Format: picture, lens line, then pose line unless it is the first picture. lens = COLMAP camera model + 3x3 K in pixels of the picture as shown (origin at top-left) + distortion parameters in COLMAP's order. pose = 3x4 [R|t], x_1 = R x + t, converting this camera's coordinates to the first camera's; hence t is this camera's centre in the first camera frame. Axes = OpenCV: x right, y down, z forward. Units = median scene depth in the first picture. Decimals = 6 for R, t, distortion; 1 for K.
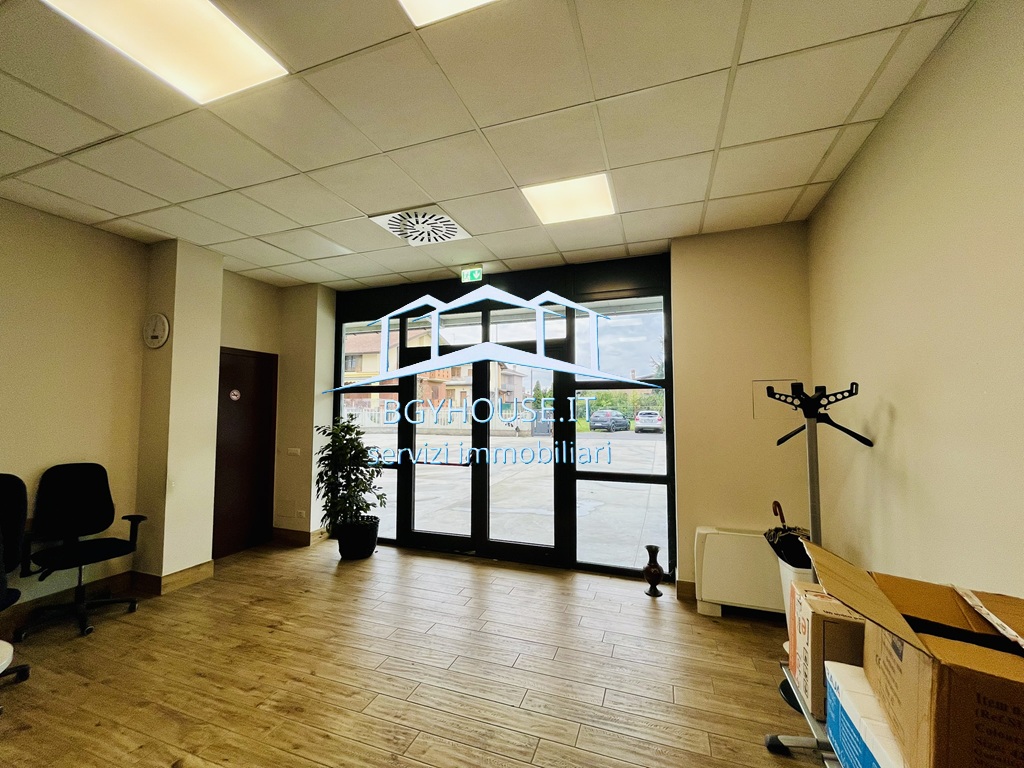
lens RADIAL K [[412.8, 0, 514.0], [0, 412.8, 385.3], [0, 0, 1]] dist [-0.010605, 0.000384]
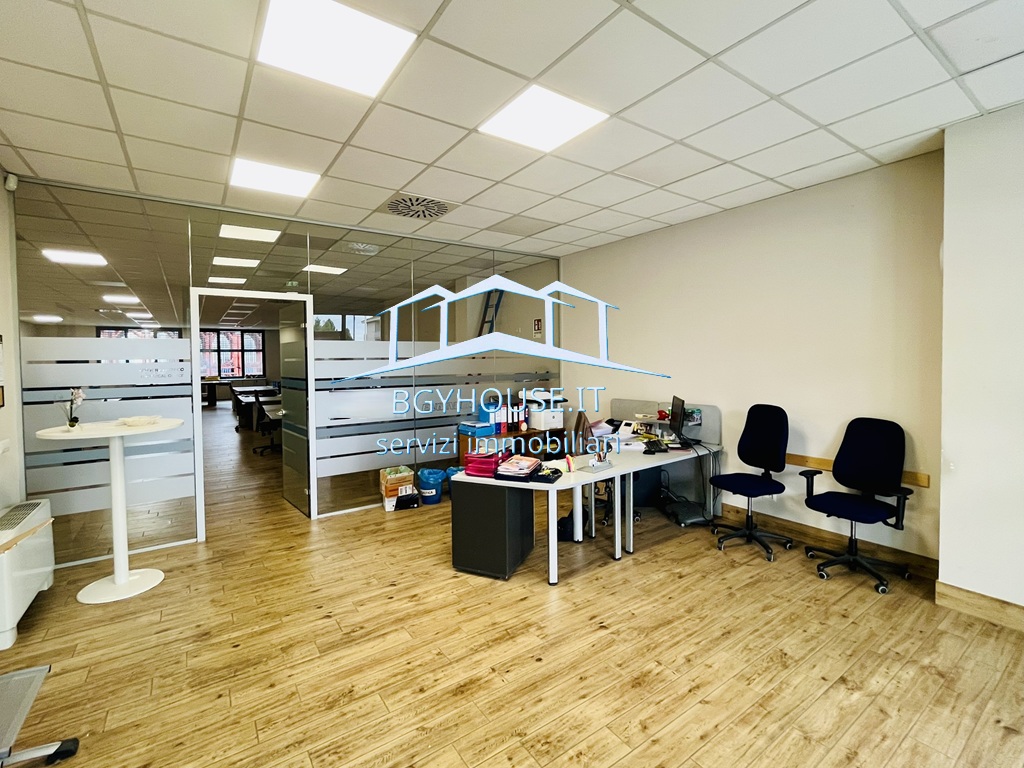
lens RADIAL K [[459.9, 0, 512.1], [0, 459.9, 380.0], [0, 0, 1]] dist [-0.001387, -0.000113]
pose [[-0.581740, 0.039126, -0.812433, 0.388846], [0.057061, 0.998345, 0.007221, 0.048467], [0.811371, -0.042158, -0.583010, 1.140666]]
